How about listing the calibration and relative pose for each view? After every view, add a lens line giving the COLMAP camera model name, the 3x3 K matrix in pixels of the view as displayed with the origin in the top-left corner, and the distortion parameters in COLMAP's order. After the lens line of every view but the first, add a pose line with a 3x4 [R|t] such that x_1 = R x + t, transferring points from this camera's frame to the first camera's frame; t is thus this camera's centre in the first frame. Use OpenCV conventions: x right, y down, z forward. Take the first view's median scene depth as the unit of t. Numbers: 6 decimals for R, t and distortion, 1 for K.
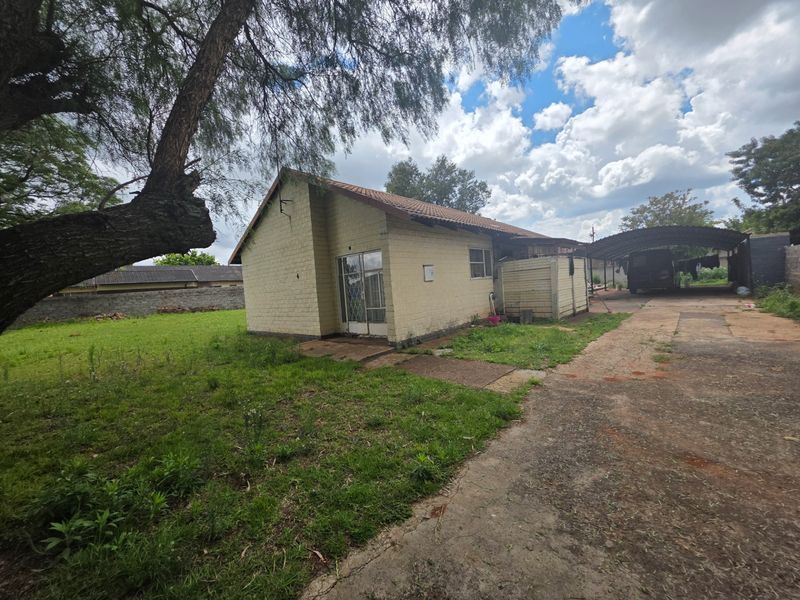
lens RADIAL K [[320.3, 0, 400.0], [0, 320.3, 300.0], [0, 0, 1]] dist [-0.000032, -0.000136]
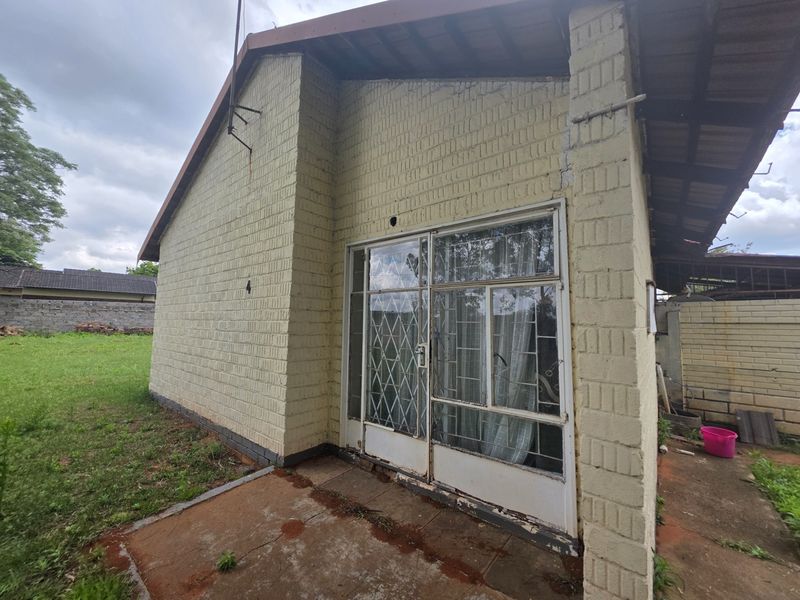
lens RADIAL K [[320.3, 0, 400.0], [0, 320.3, 300.0], [0, 0, 1]] dist [-0.000032, -0.000136]
pose [[0.994984, 0.094317, 0.033335, -0.143657], [-0.089900, 0.989226, -0.115541, -0.029136], [-0.043873, 0.111965, 0.992743, 0.606882]]
